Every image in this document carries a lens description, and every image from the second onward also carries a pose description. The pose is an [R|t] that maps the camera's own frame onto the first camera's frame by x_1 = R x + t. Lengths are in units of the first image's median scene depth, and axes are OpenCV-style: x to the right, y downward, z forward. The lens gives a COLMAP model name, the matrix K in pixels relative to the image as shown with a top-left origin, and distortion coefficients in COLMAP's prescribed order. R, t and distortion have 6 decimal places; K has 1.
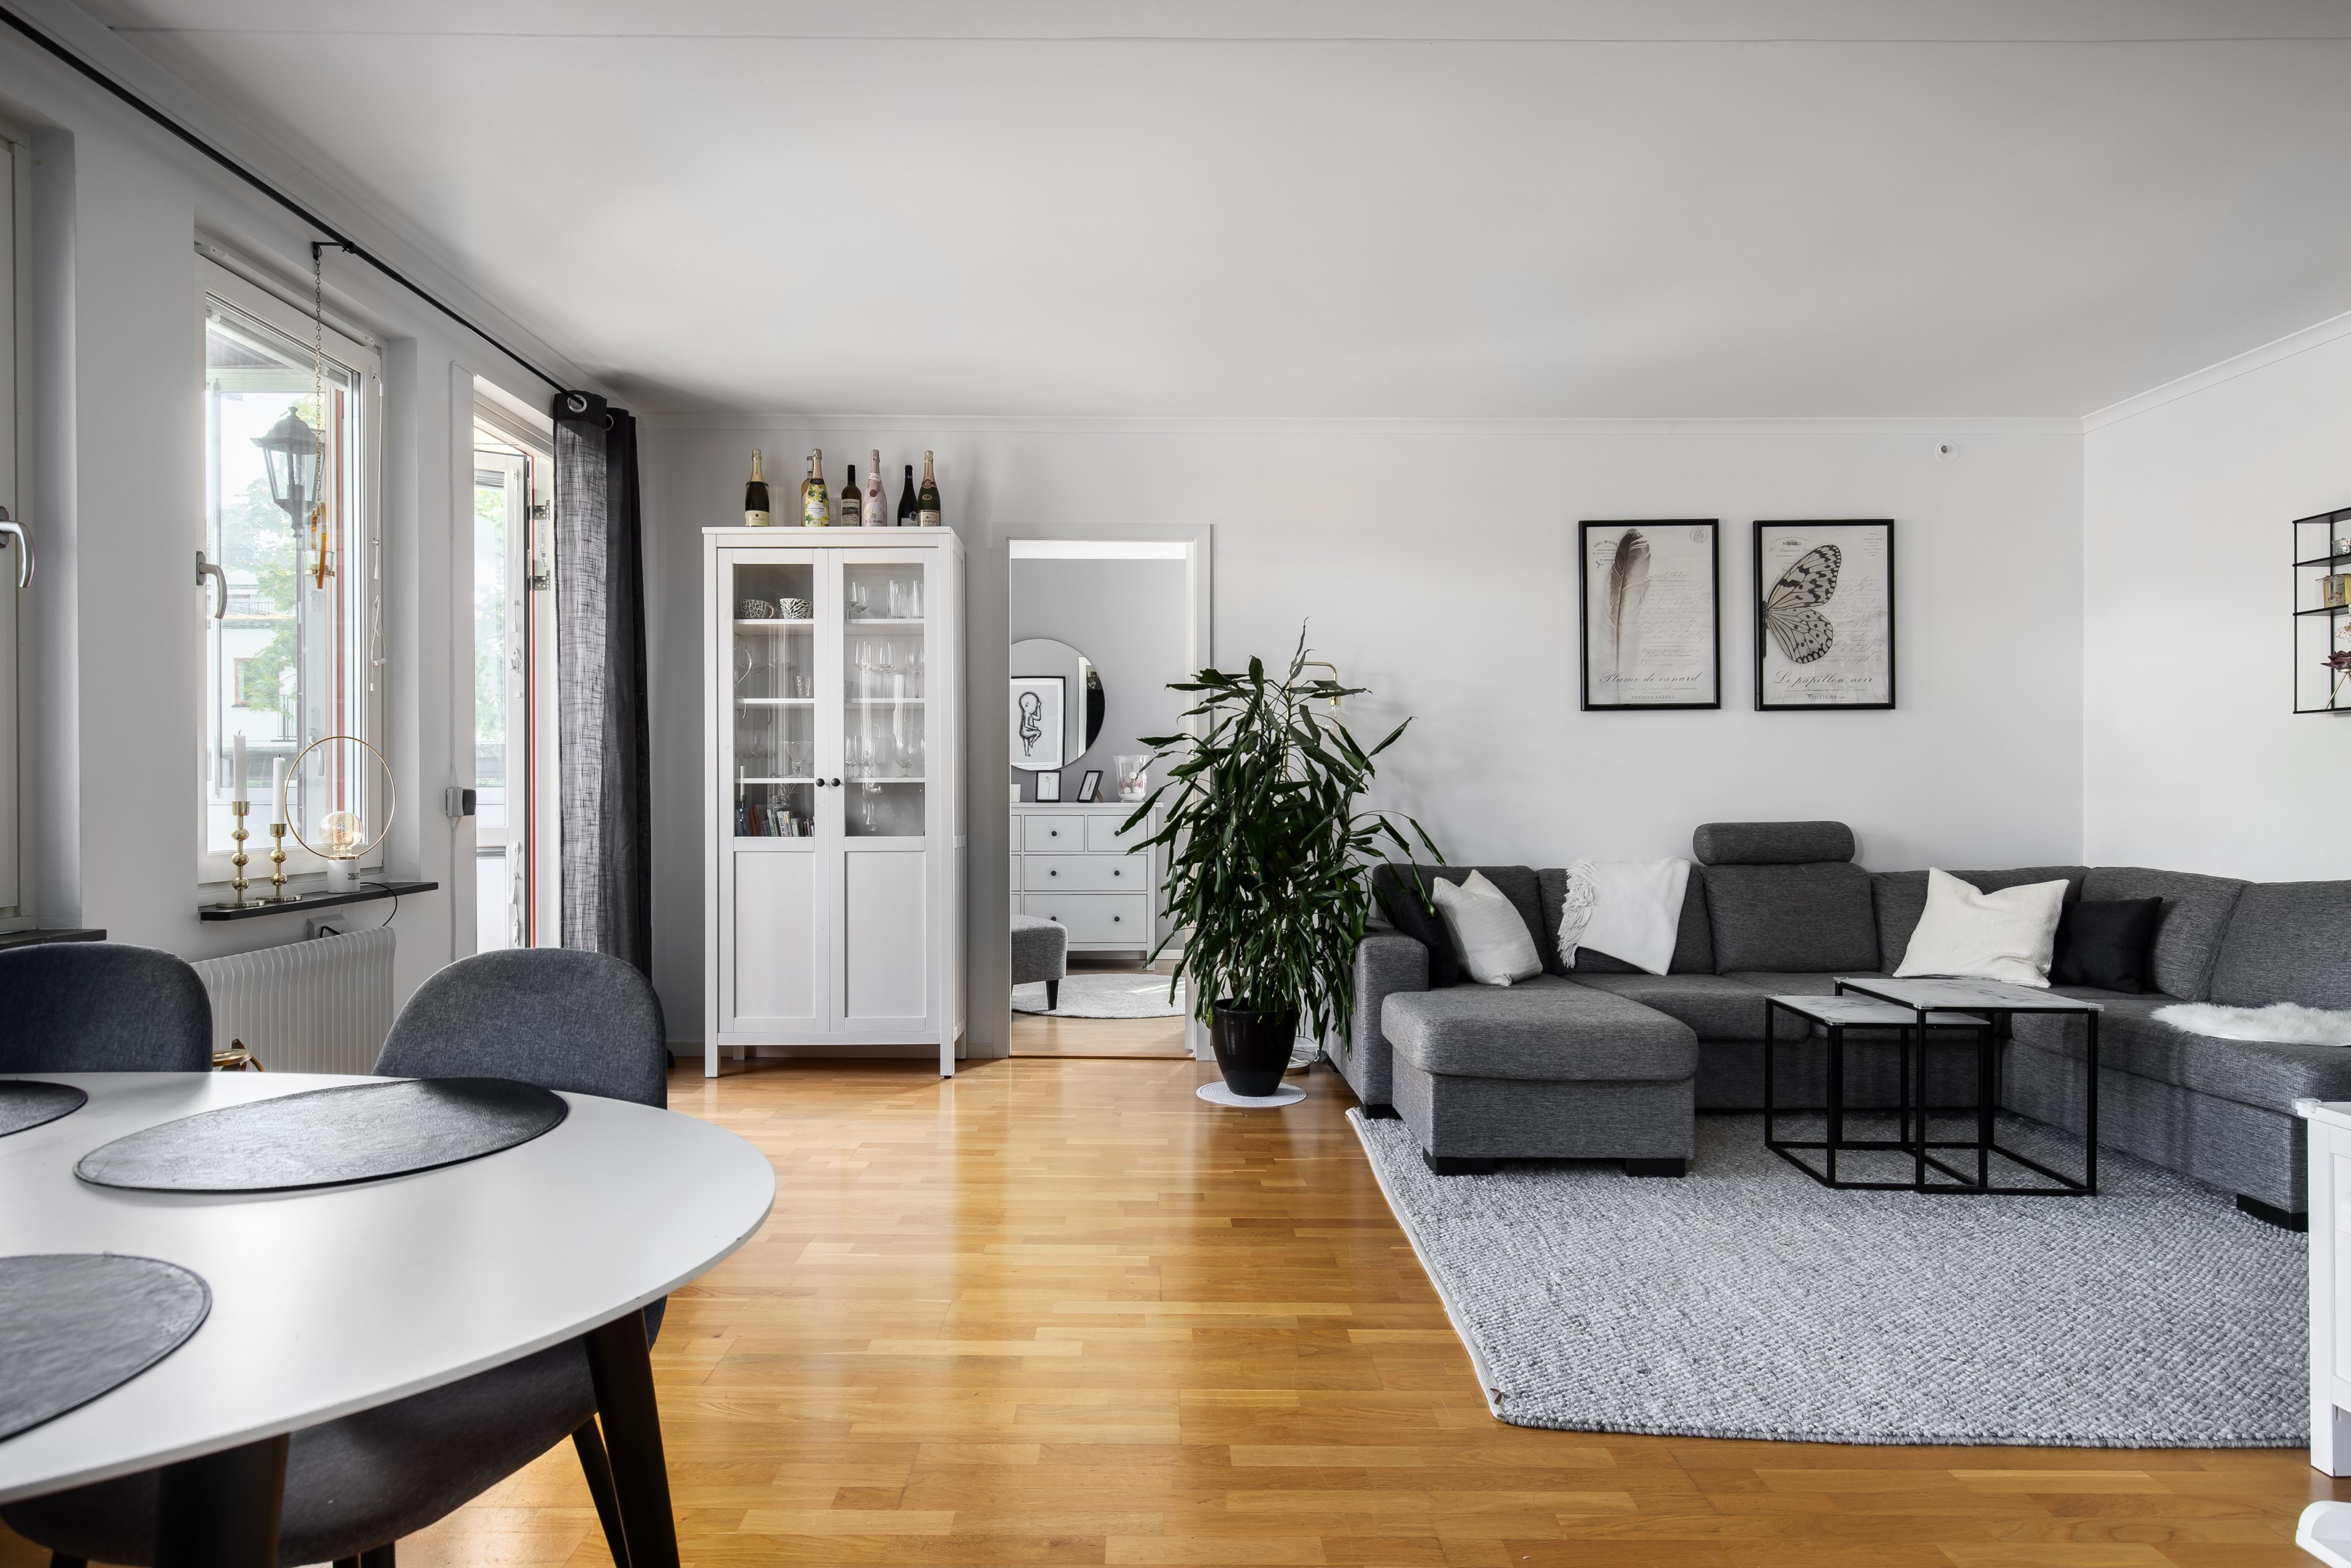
lens RADIAL K [[1283.0, 0, 1165.3], [0, 1283.0, 793.5], [0, 0, 1]] dist [0.003022, -0.002165]
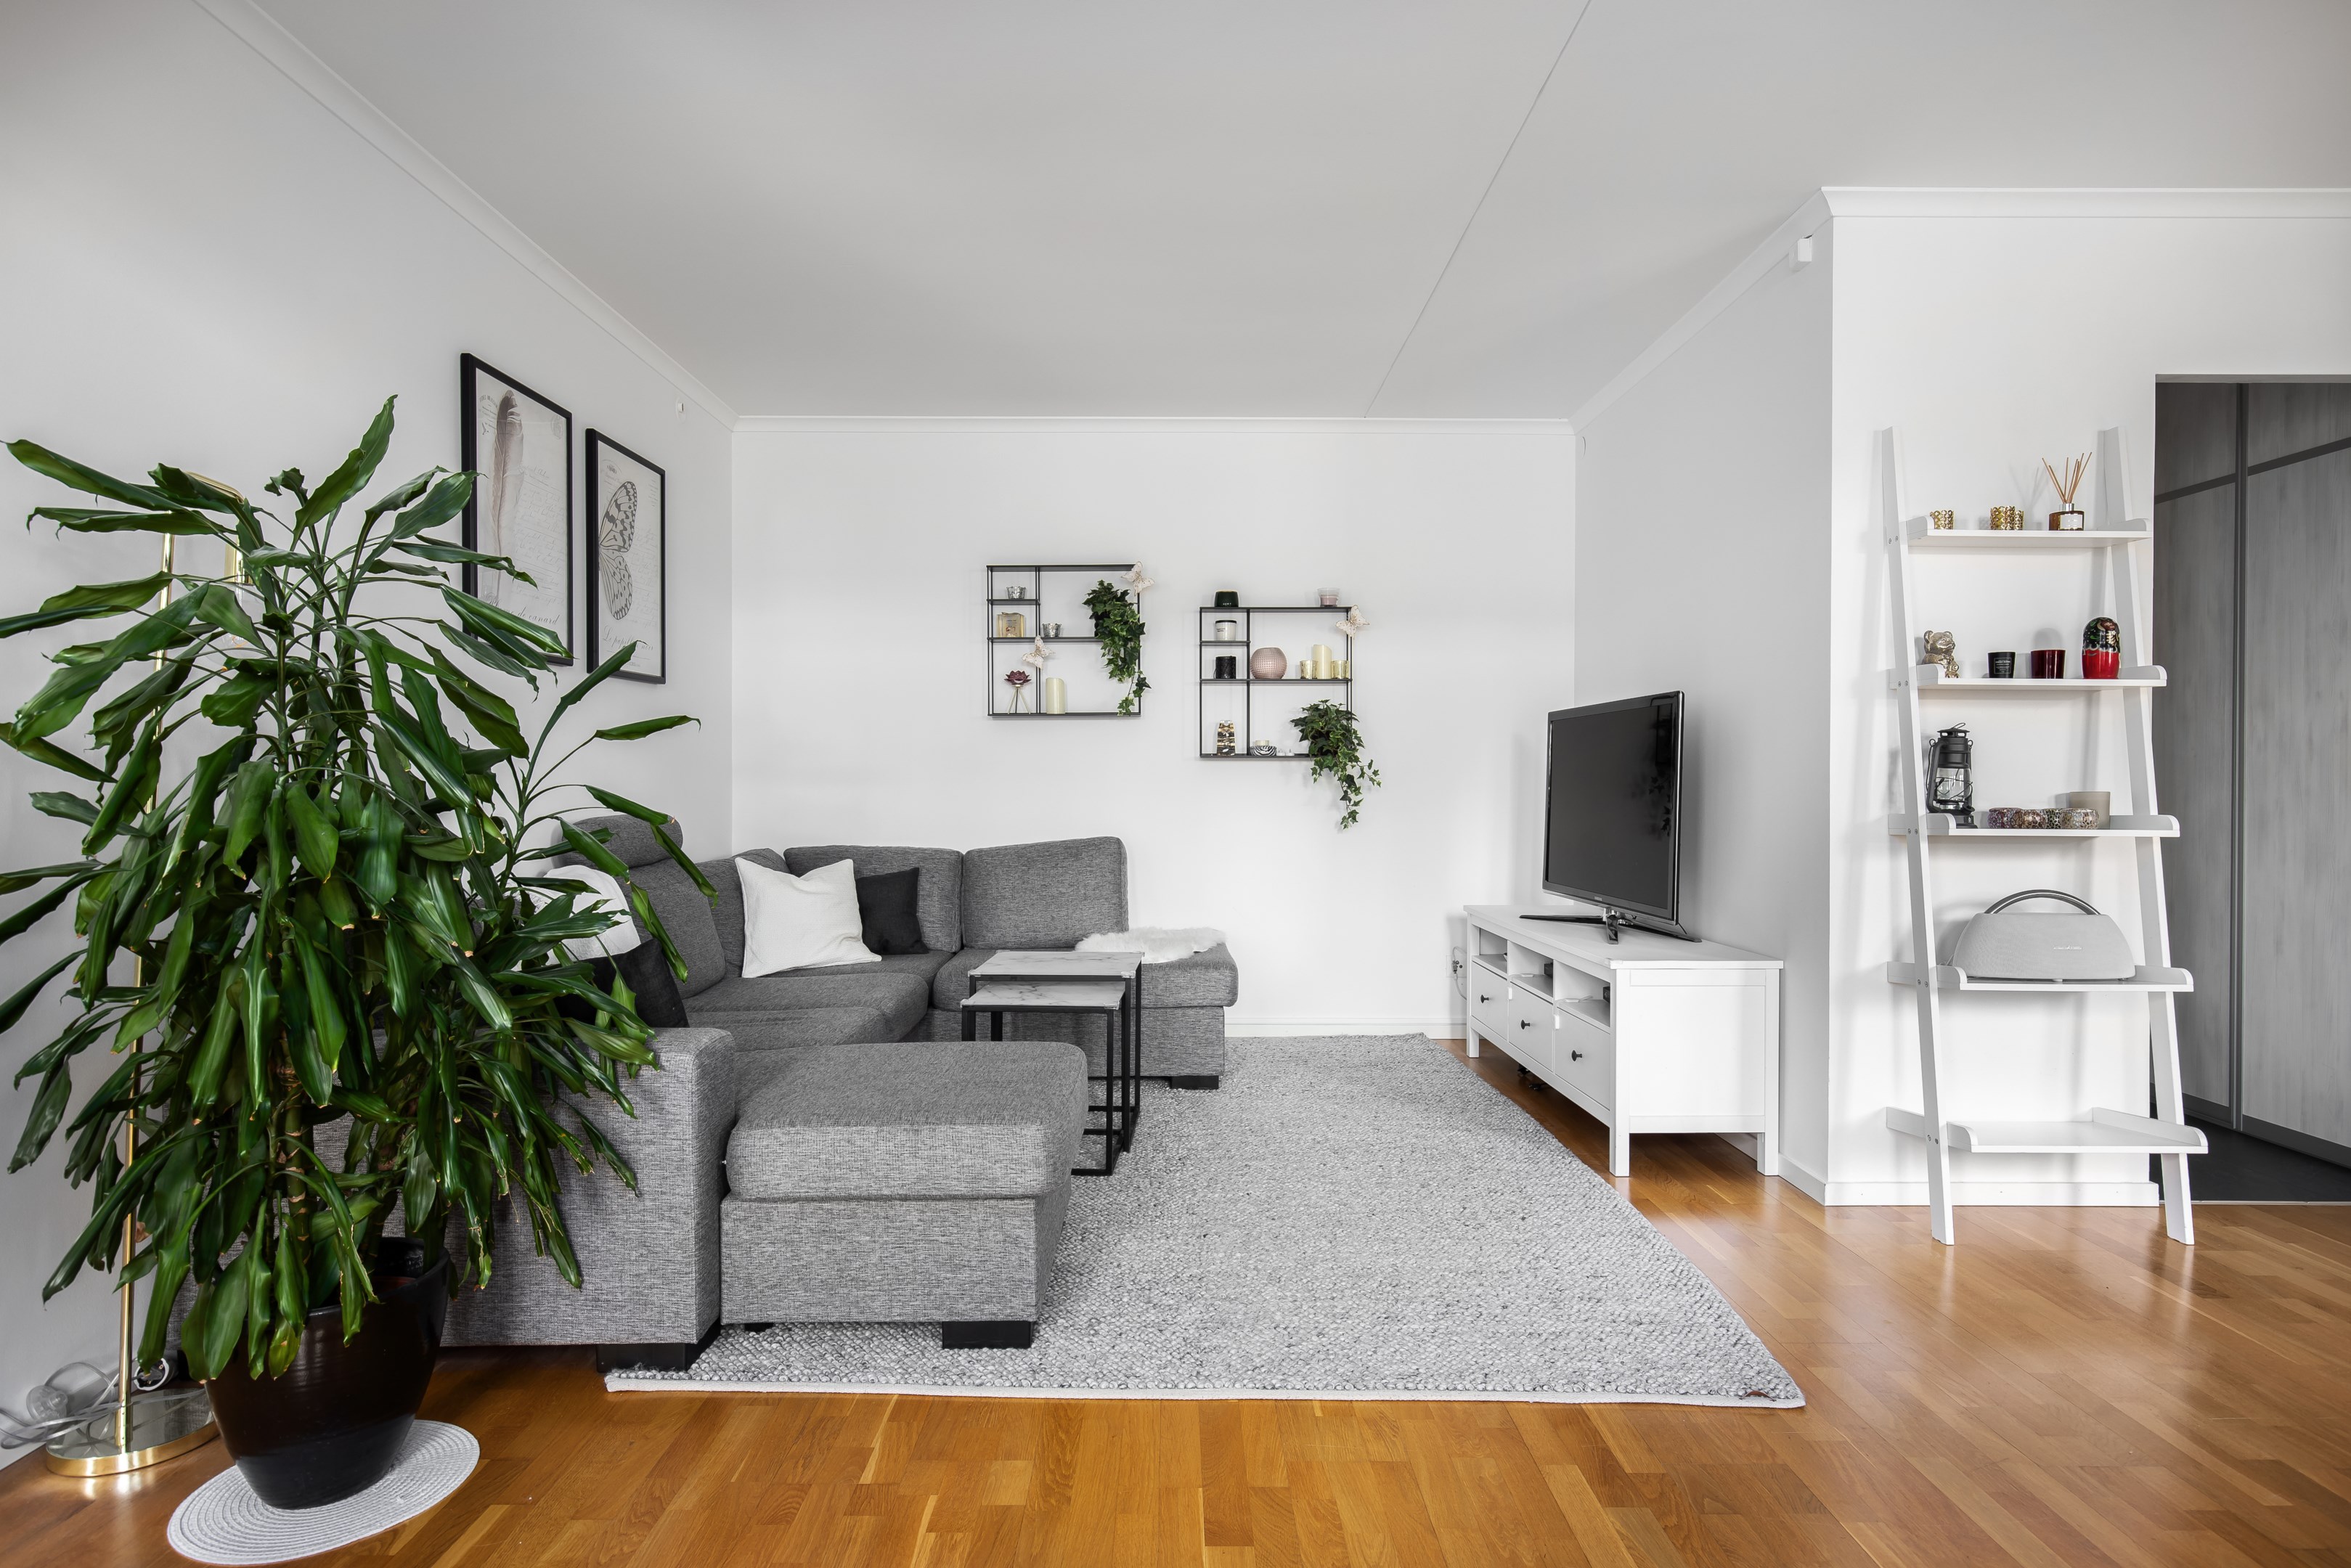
lens RADIAL K [[1283.0, 0, 1165.3], [0, 1283.0, 793.5], [0, 0, 1]] dist [0.003022, -0.002165]
pose [[0.012639, -0.009726, 0.999873, -0.350160], [0.008626, 0.999917, 0.009617, 0.004678], [-0.999883, 0.008503, 0.012722, 0.715769]]
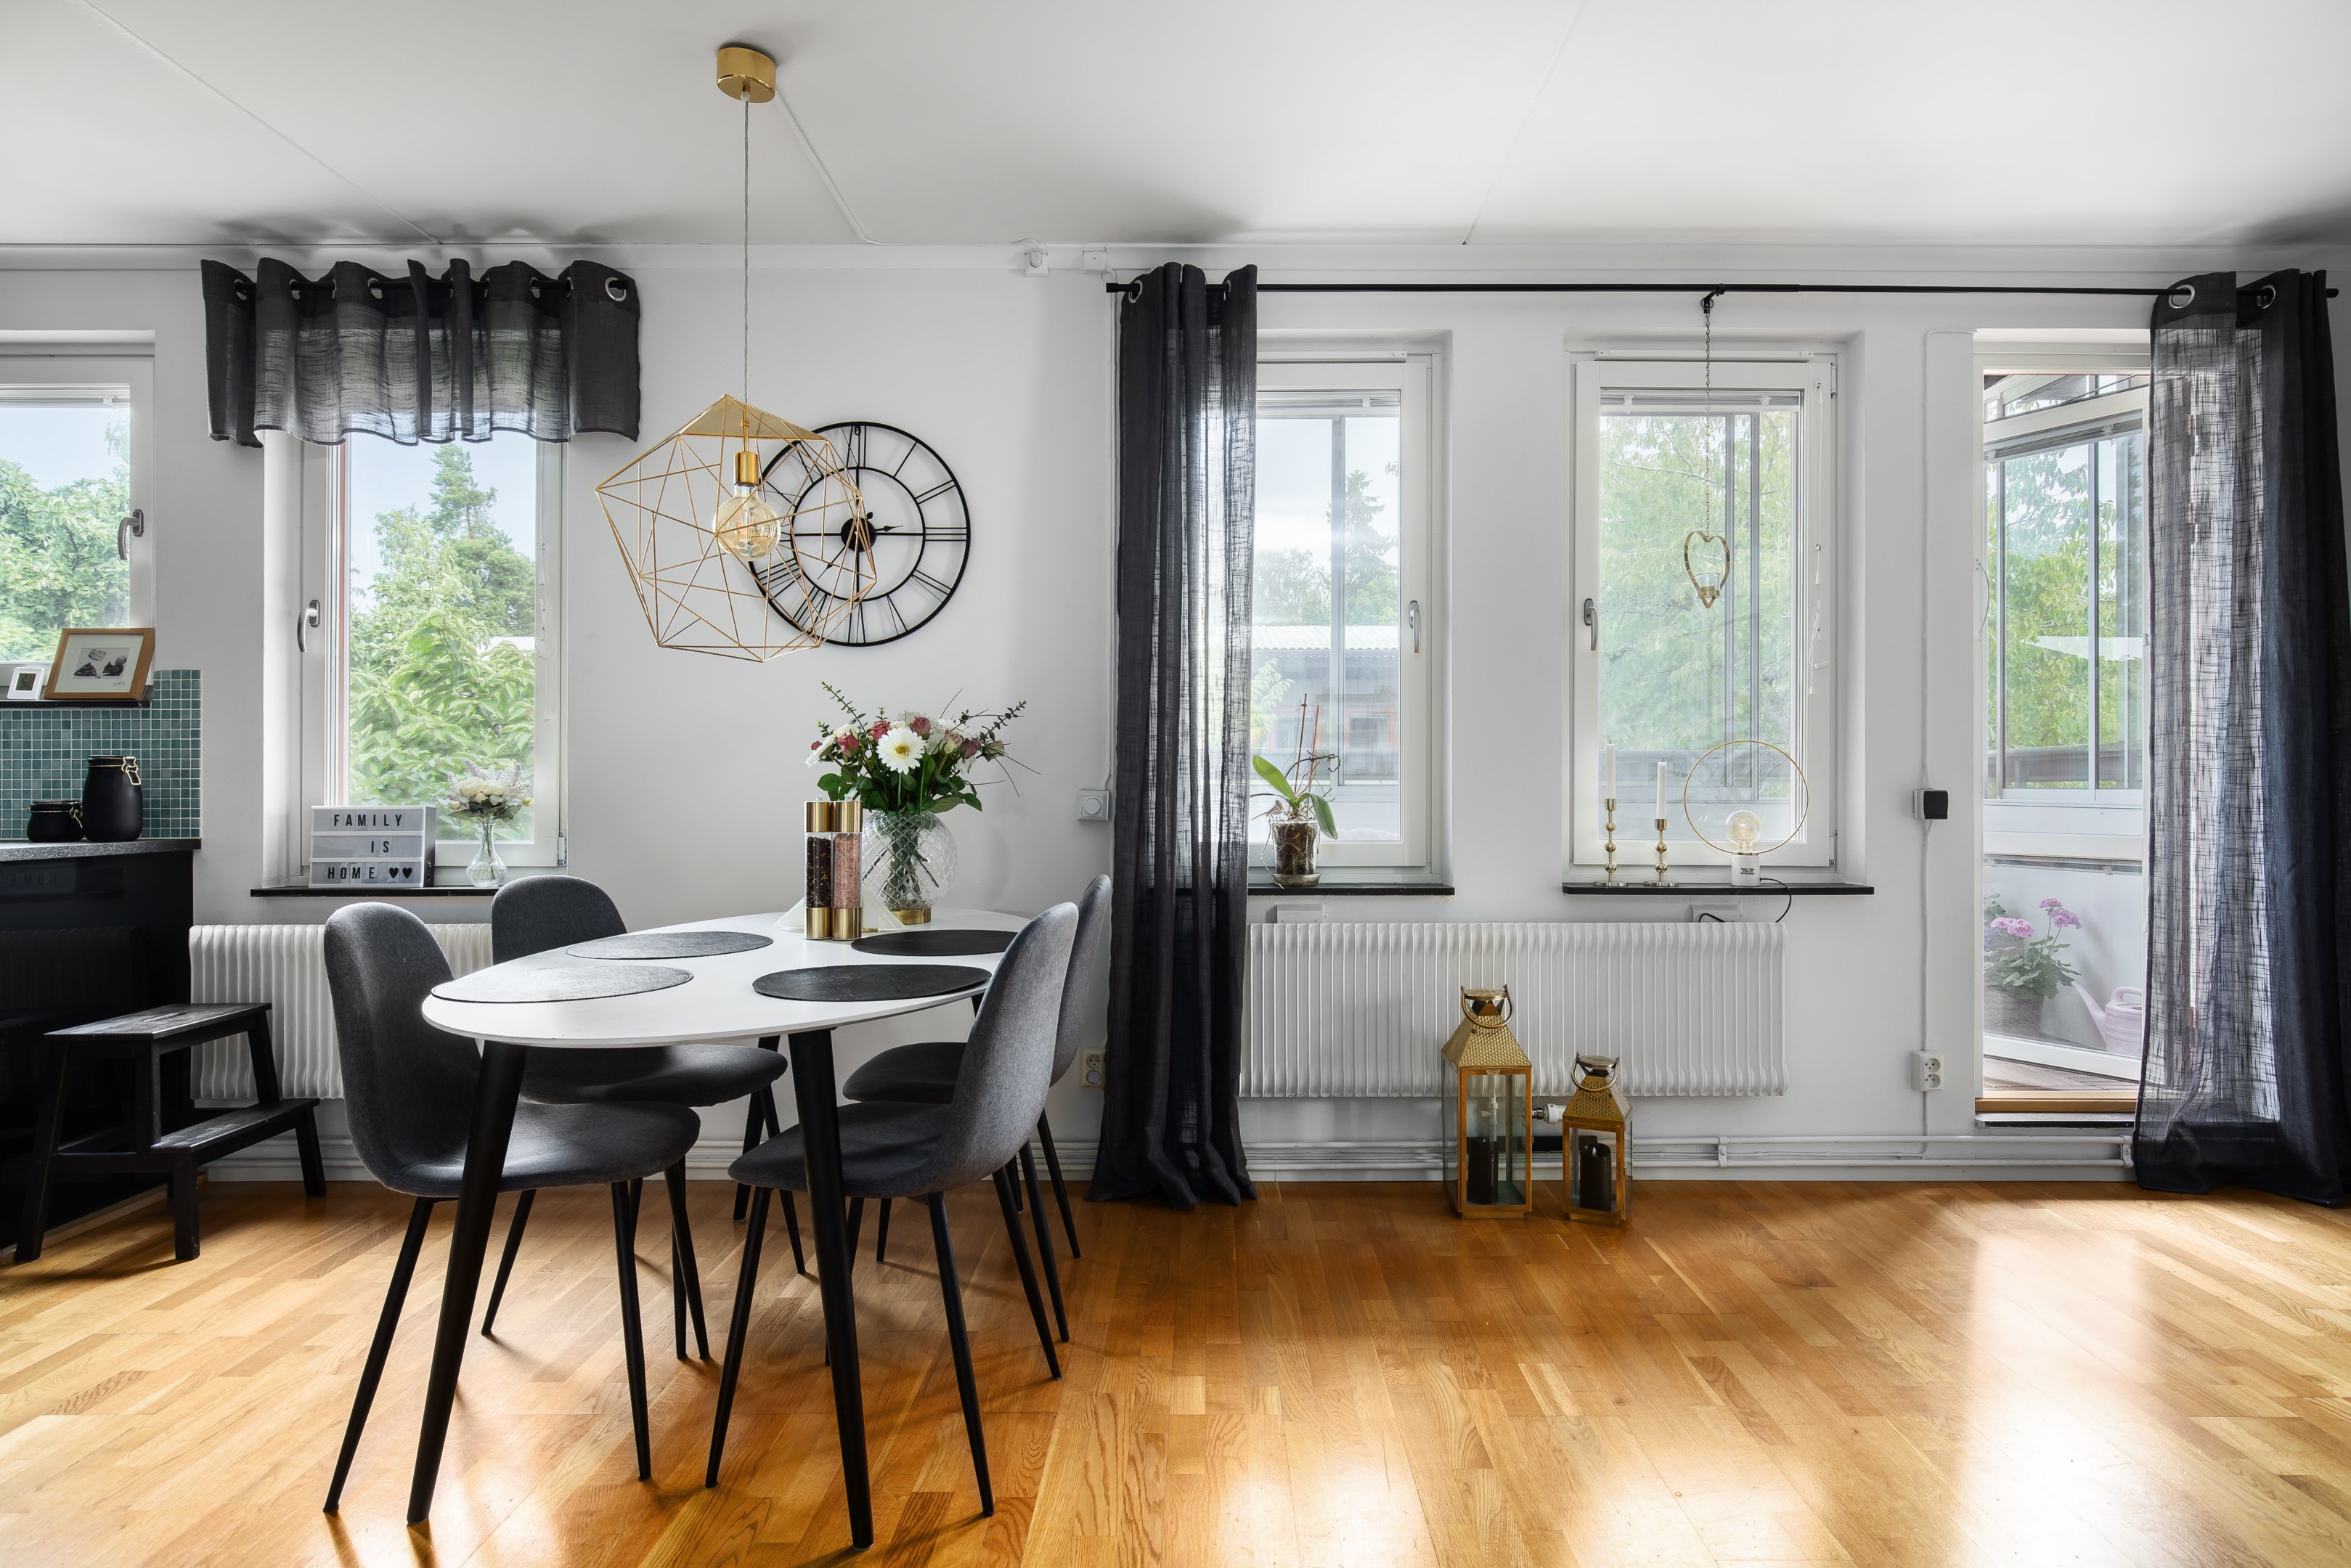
lens RADIAL K [[1234.6, 0, 1175.5], [0, 1234.6, 784.0], [0, 0, 1]] dist [0.000688, 0.000279]
pose [[-0.002045, -0.000104, -0.999998, 0.283588], [-0.008230, 0.999966, -0.000087, -0.002796], [0.999964, 0.008230, -0.002046, 0.379010]]
